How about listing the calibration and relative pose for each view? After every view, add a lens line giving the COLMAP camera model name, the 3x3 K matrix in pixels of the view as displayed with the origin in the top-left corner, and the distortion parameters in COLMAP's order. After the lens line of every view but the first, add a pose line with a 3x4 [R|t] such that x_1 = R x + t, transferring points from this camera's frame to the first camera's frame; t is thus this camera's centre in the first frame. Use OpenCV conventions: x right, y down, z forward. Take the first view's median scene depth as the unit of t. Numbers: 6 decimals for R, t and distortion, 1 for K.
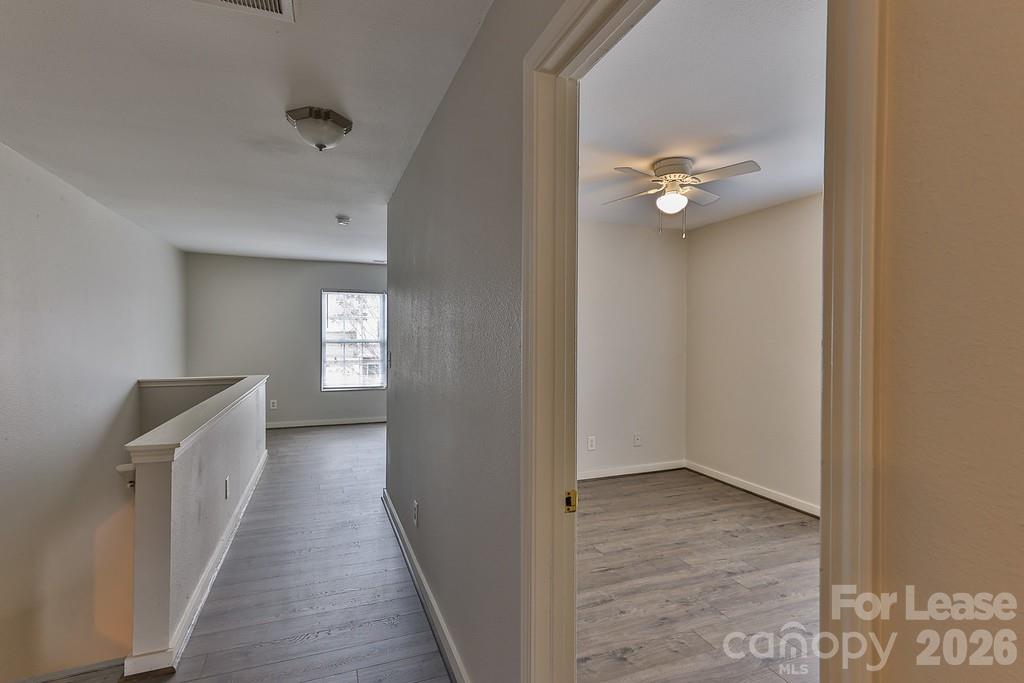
lens RADIAL K [[480.0, 0, 507.5], [0, 480.0, 340.5], [0, 0, 1]] dist [0.022475, -0.000186]
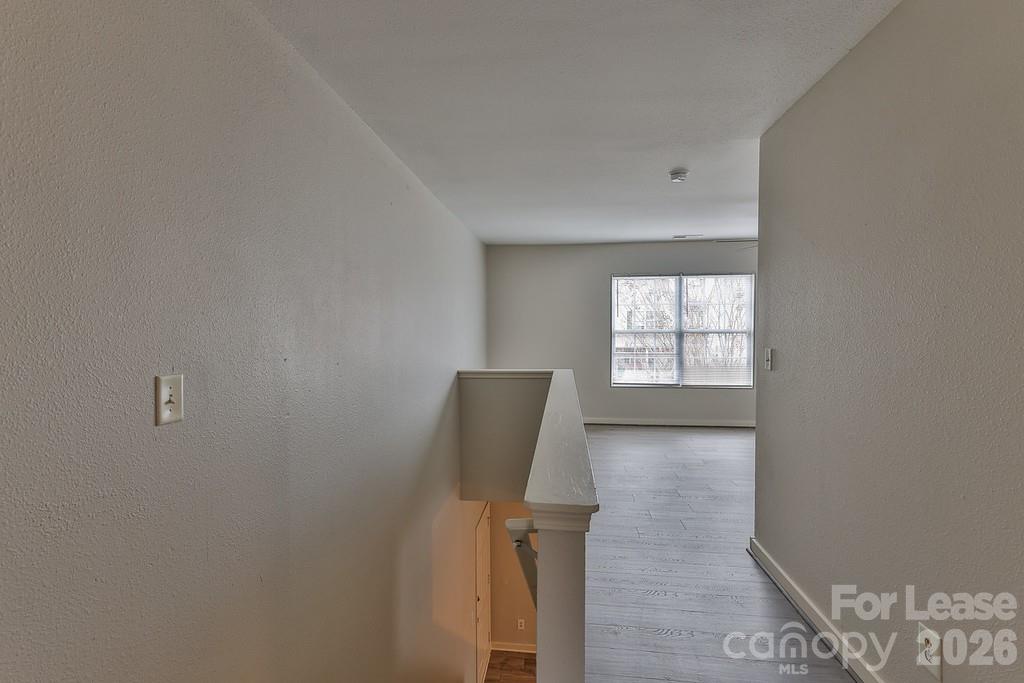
lens RADIAL K [[467.1, 0, 512.0], [0, 467.1, 341.5], [0, 0, 1]] dist [-0.000409, -0.000247]
pose [[0.889260, 0.005390, -0.457370, -0.317125], [0.005296, 0.999742, 0.022077, -0.001273], [0.457372, -0.022055, 0.889002, 0.278041]]
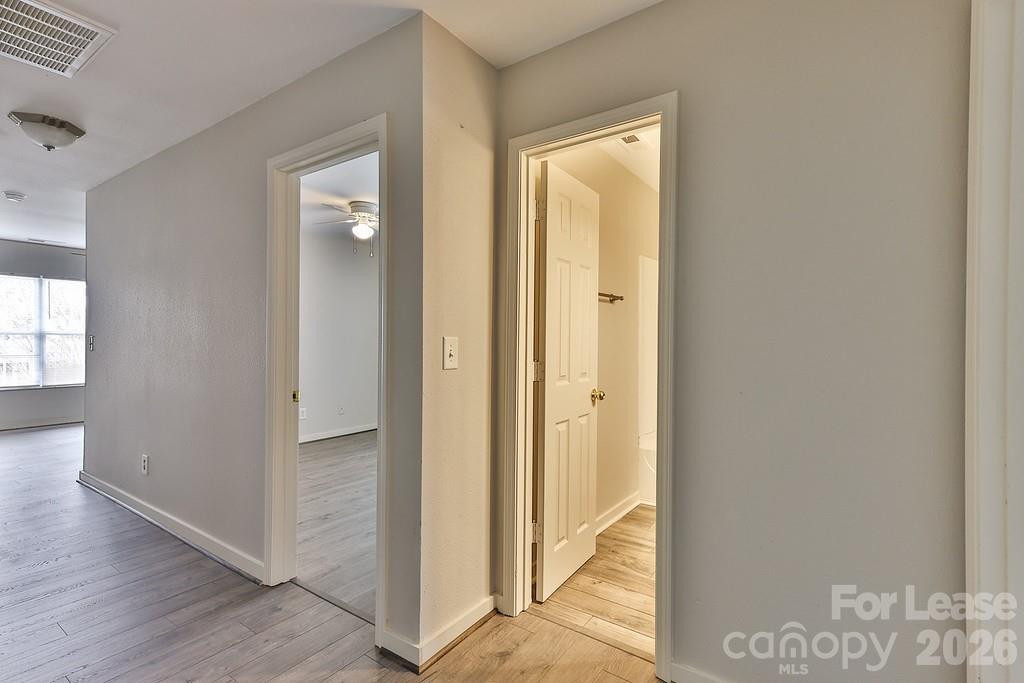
lens RADIAL K [[480.0, 0, 507.5], [0, 480.0, 340.5], [0, 0, 1]] dist [0.022475, -0.000186]
pose [[0.835218, 0.001780, 0.549916, -0.090085], [0.002778, 0.999968, -0.007455, 0.053447], [-0.549912, 0.007754, 0.835187, -0.434576]]
